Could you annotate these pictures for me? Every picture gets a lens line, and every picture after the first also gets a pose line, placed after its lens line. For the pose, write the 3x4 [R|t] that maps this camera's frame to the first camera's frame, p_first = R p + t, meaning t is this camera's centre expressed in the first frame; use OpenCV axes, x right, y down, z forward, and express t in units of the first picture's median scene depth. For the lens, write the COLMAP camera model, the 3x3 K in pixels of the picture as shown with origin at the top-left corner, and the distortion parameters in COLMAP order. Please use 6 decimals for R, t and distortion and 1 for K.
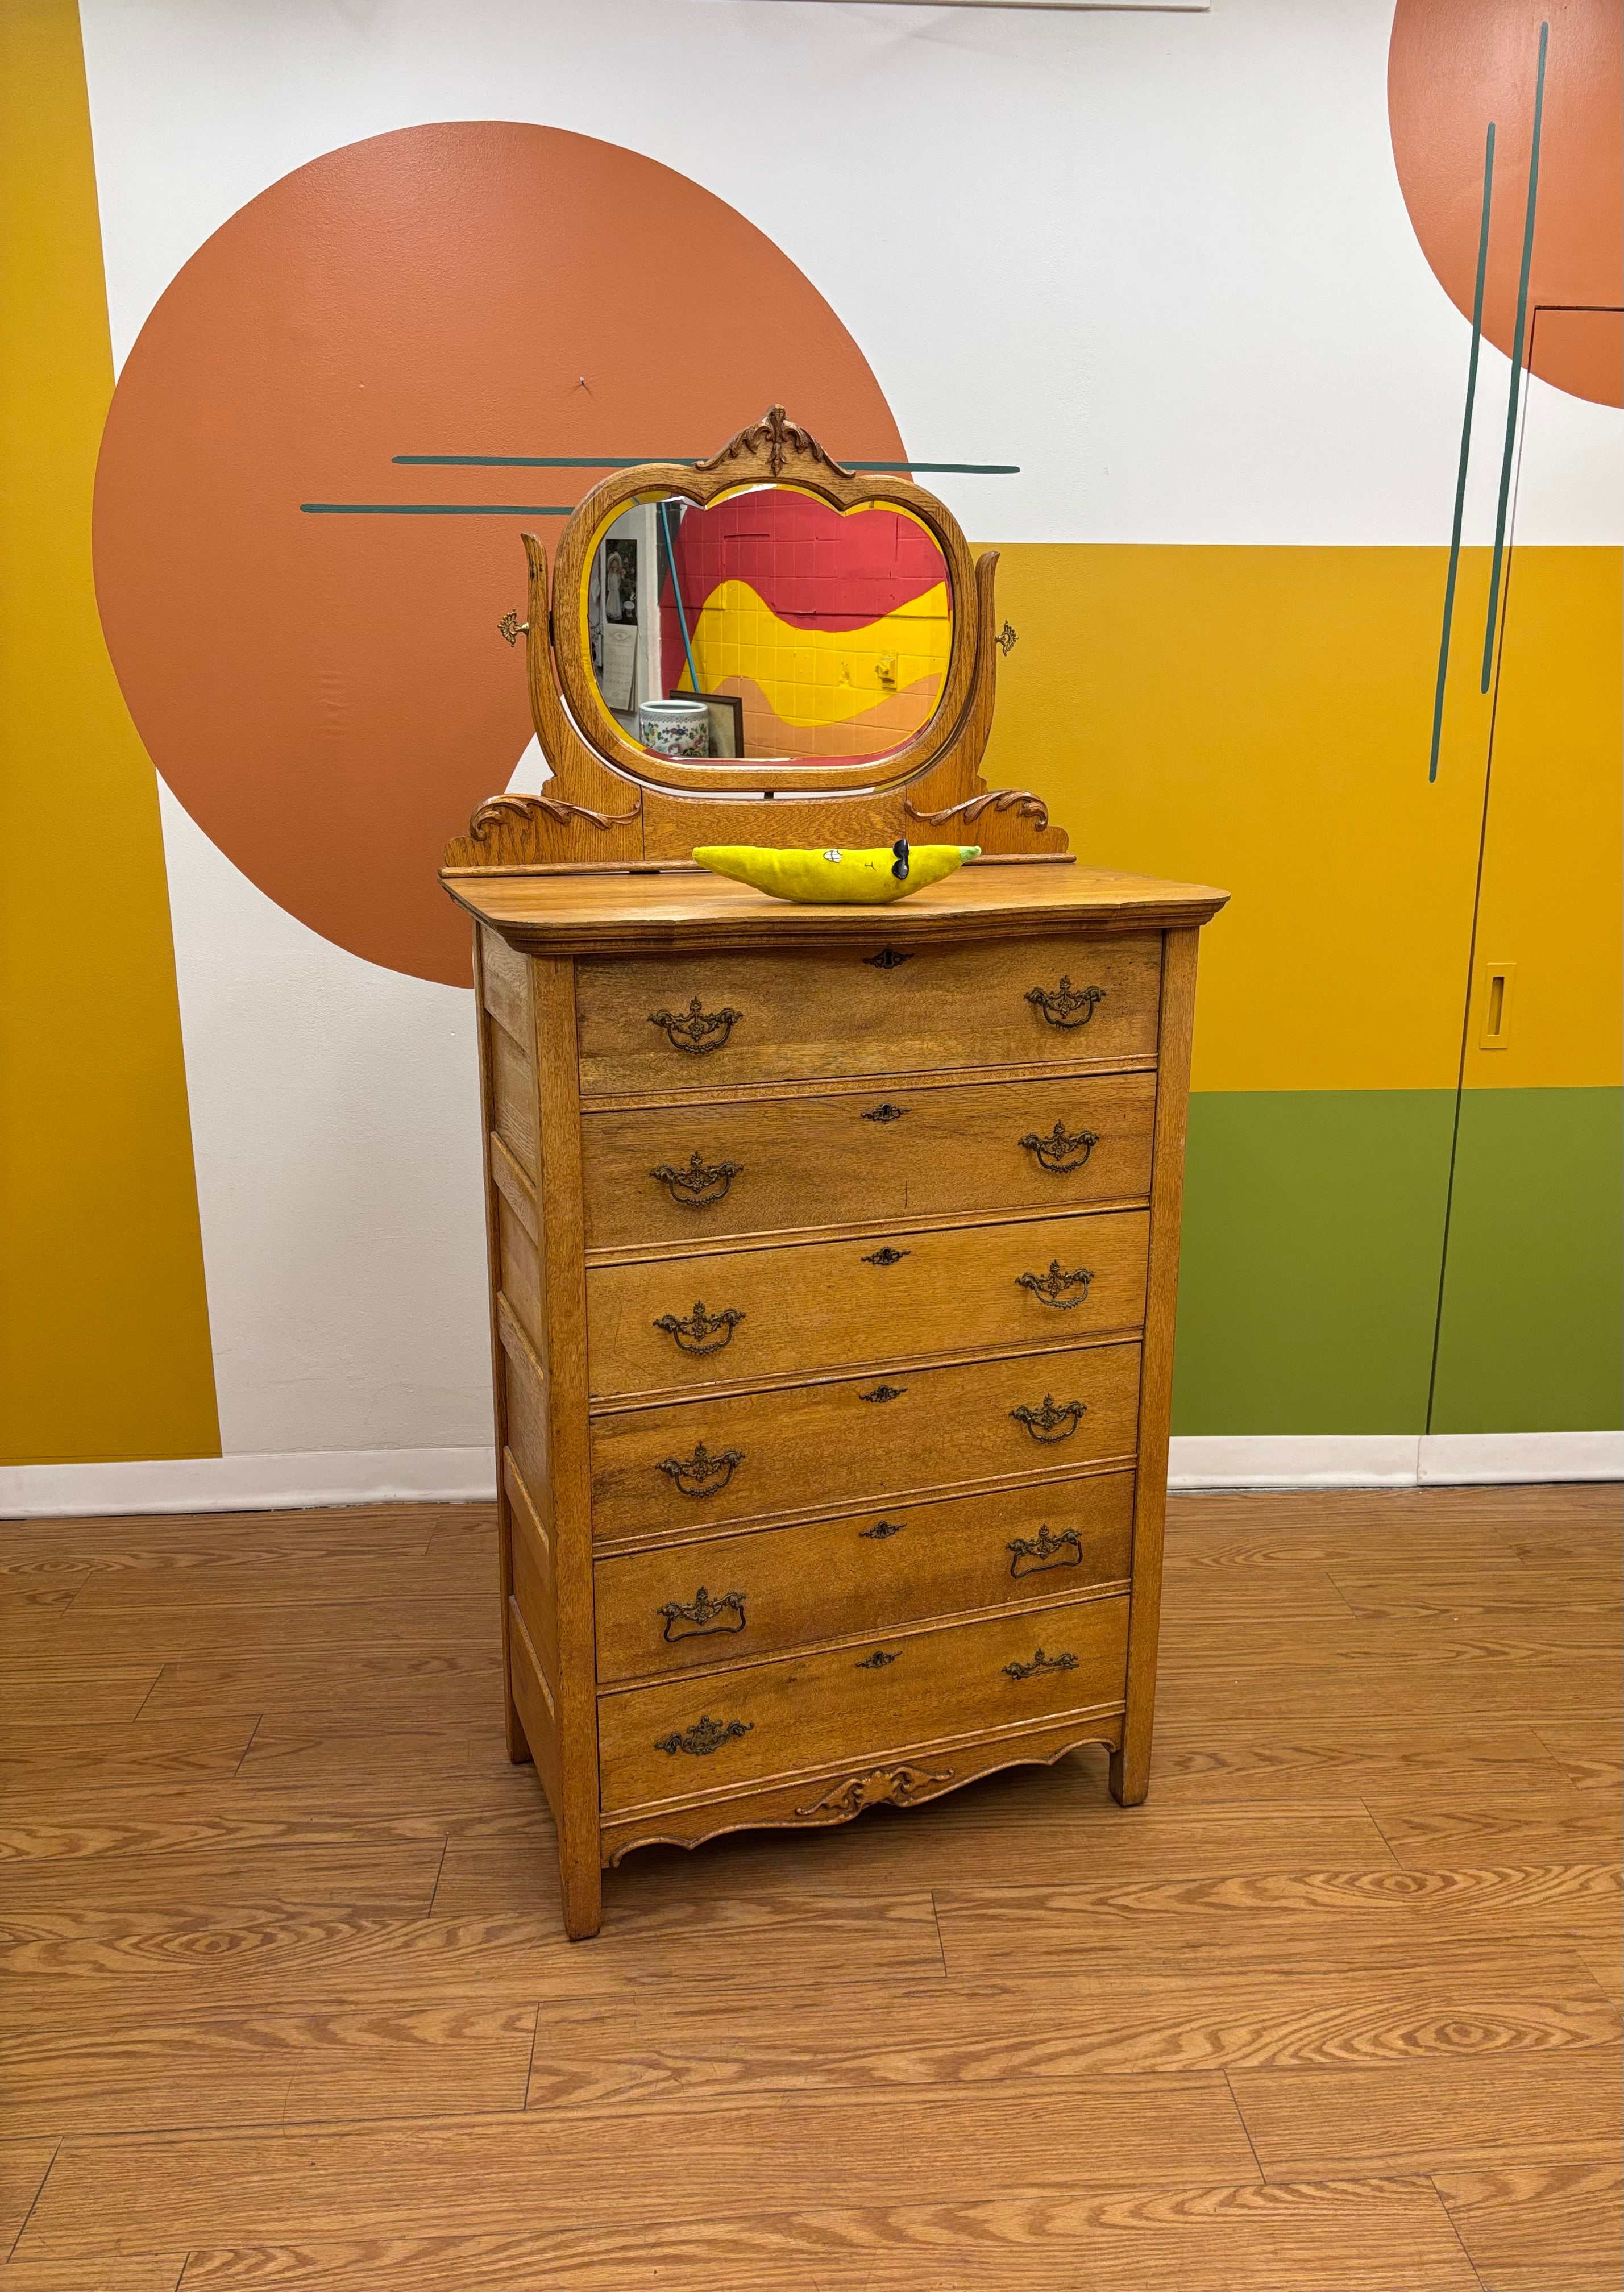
lens RADIAL K [[1703.6, 0, 887.6], [0, 1703.6, 1143.7], [0, 0, 1]] dist [0.024162, -0.000976]
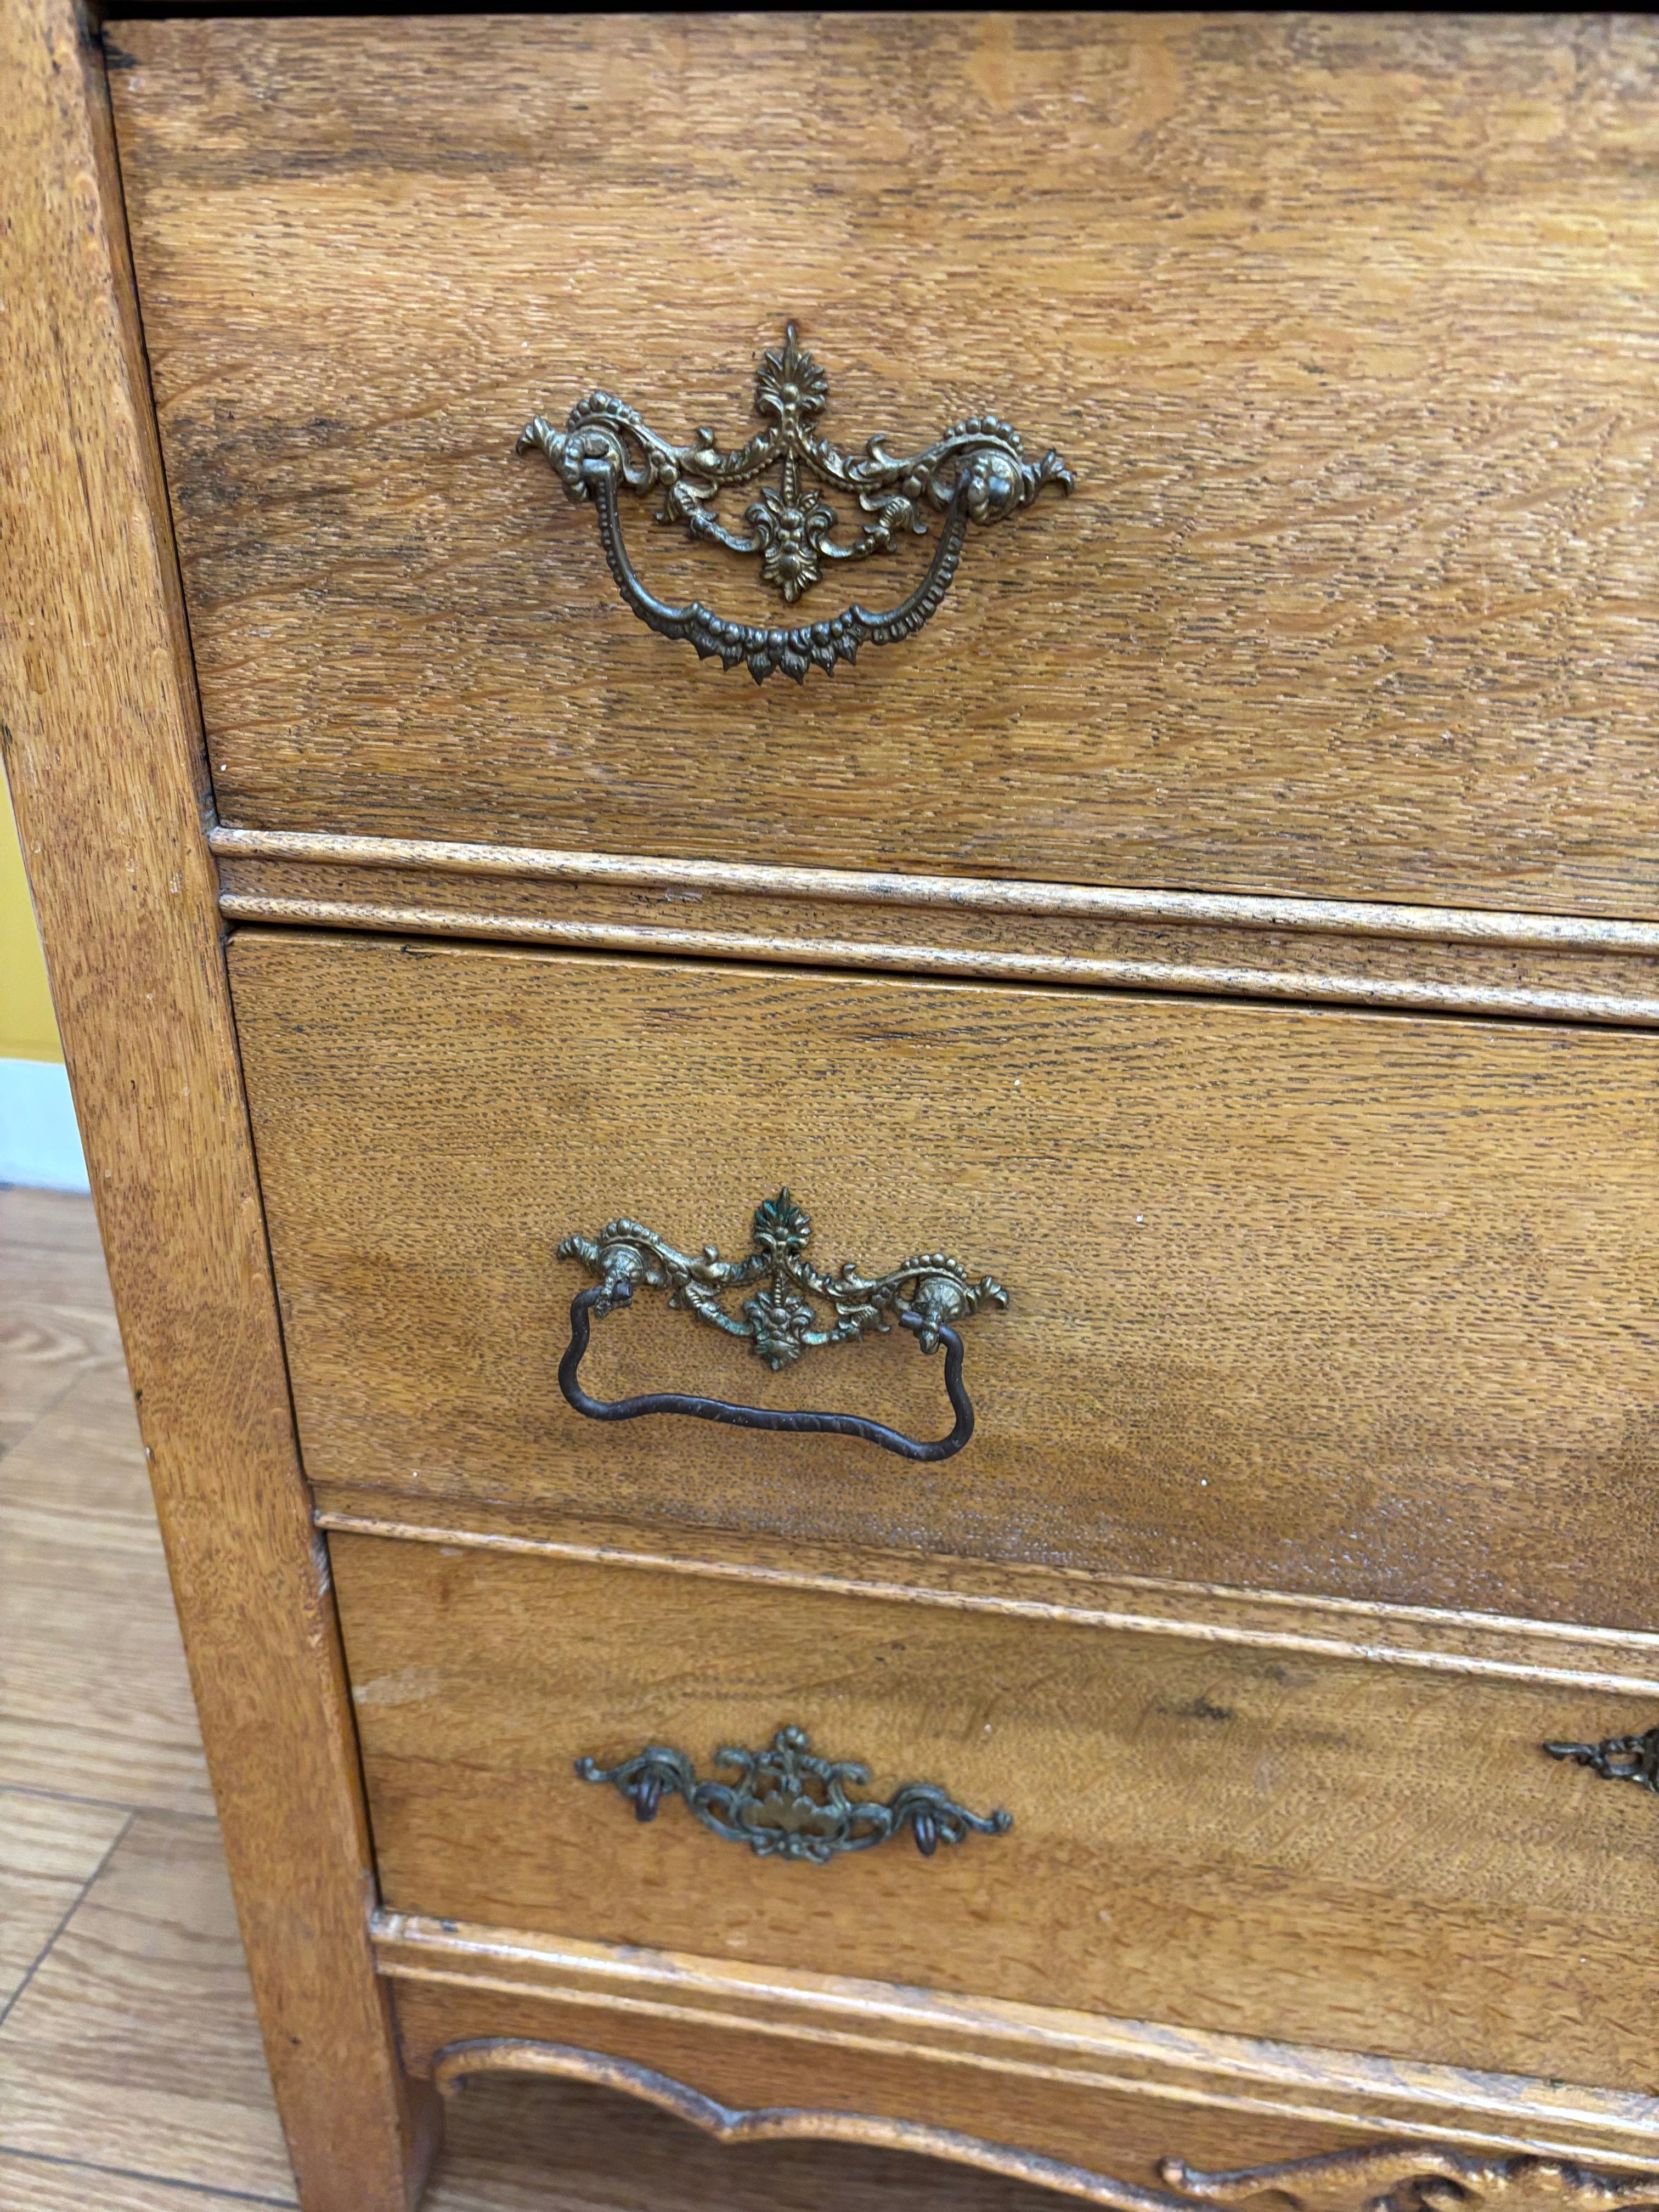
lens RADIAL K [[1721.1, 0, 828.3], [0, 1721.1, 1091.6], [0, 0, 1]] dist [0.003848, -0.005010]
pose [[0.863736, 0.224001, -0.451424, -0.017632], [-0.131040, 0.964799, 0.228015, 0.199433], [0.486609, -0.137790, 0.862685, 0.821181]]
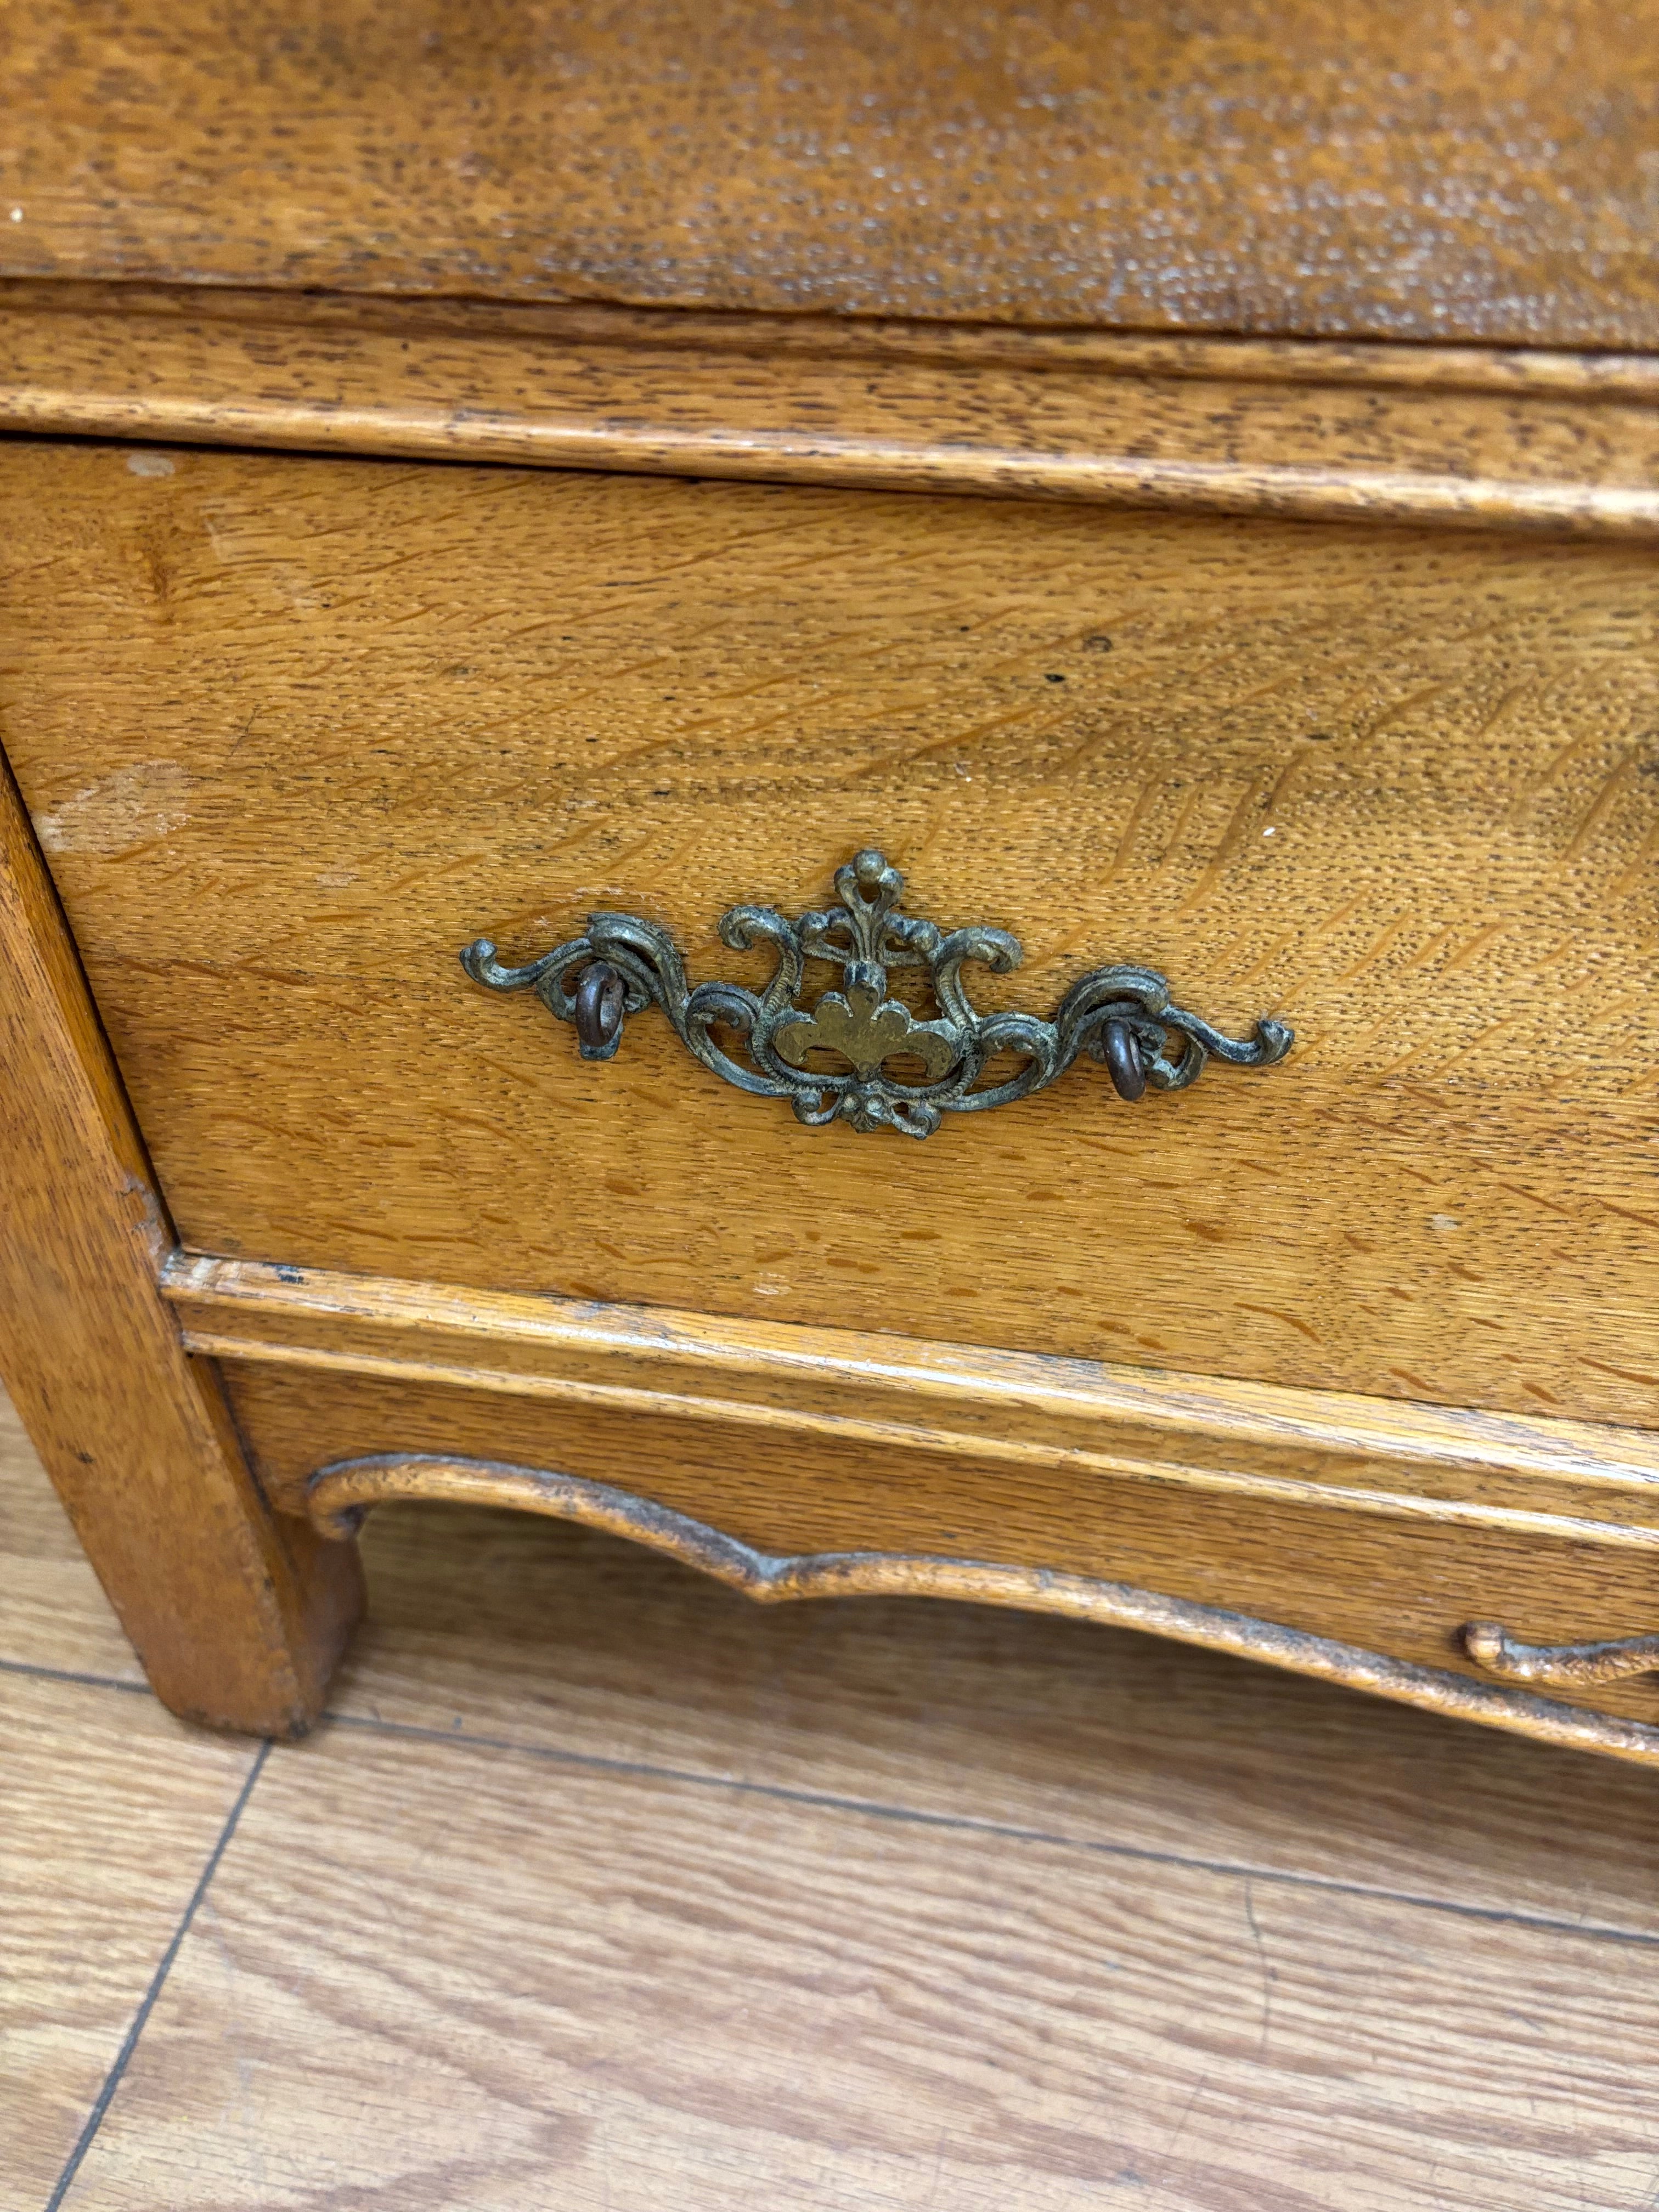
lens RADIAL K [[1825.6, 0, 818.7], [0, 1825.6, 1170.7], [0, 0, 1]] dist [0.009043, -0.001295]
pose [[0.852876, 0.340766, -0.395576, -0.053768], [-0.113510, 0.860540, 0.496574, 0.292930], [0.509625, -0.378615, 0.772615, 0.901006]]
